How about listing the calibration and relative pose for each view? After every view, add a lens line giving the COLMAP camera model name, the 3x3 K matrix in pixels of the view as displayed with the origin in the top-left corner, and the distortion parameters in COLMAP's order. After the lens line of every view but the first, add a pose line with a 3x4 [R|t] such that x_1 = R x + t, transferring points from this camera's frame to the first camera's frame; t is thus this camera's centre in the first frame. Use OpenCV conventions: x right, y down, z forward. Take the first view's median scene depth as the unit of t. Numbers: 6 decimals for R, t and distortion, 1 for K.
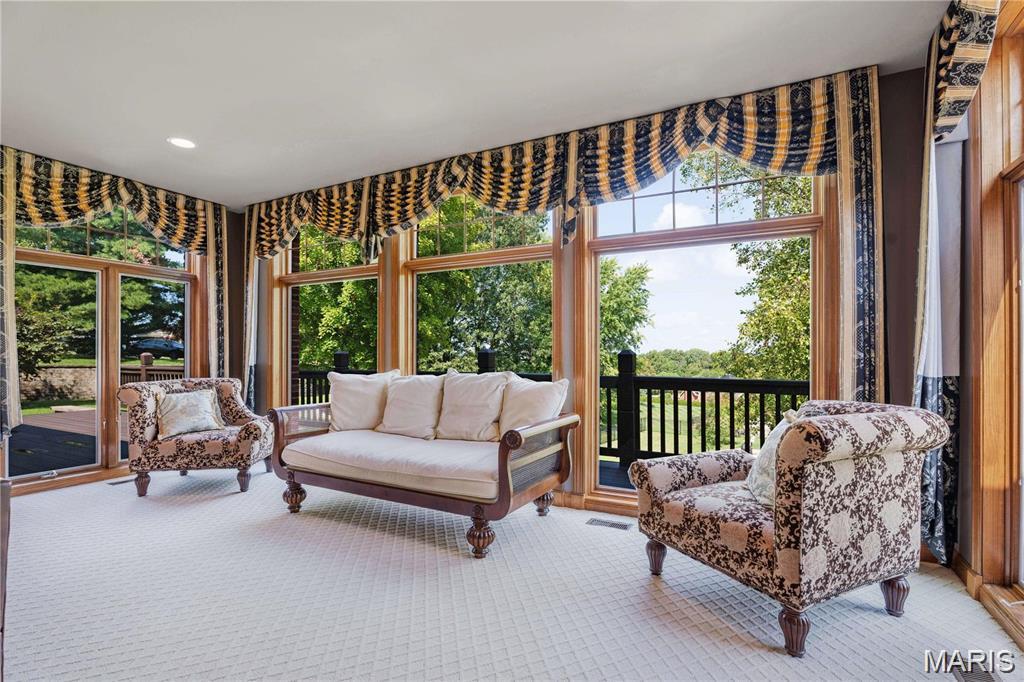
lens RADIAL K [[504.7, 0, 521.5], [0, 504.7, 342.8], [0, 0, 1]] dist [-0.029707, 0.001140]
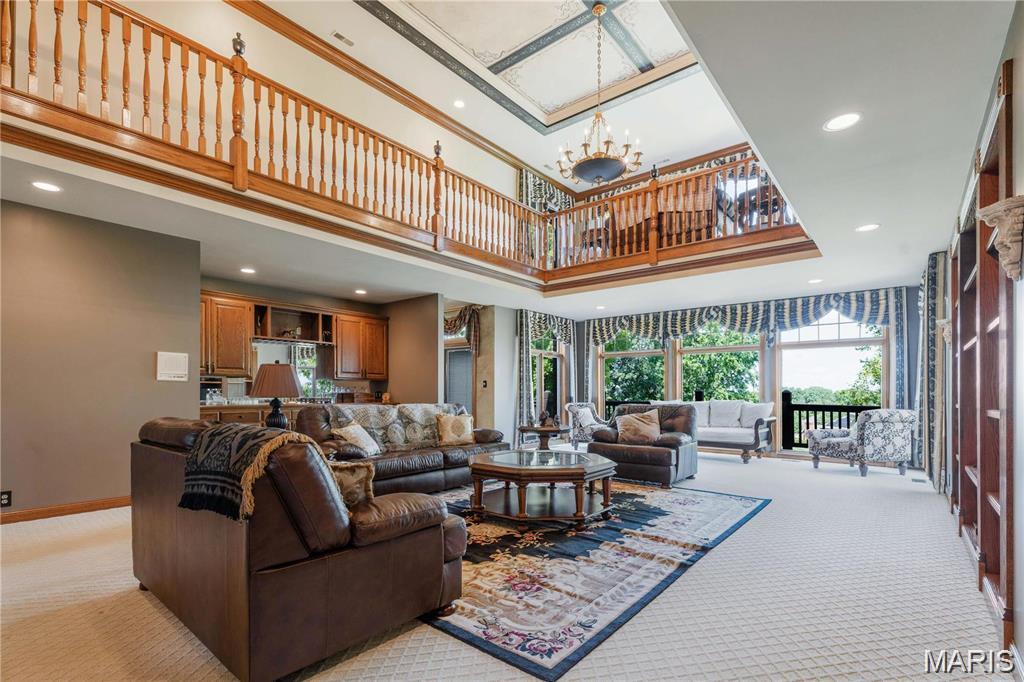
lens RADIAL K [[470.3, 0, 528.5], [0, 470.3, 380.2], [0, 0, 1]] dist [-0.000765, -0.000180]
pose [[0.977426, -0.002011, -0.211271, -0.584707], [0.001795, 0.999998, -0.001214, -0.037683], [0.211273, 0.000807, 0.977427, -1.509004]]
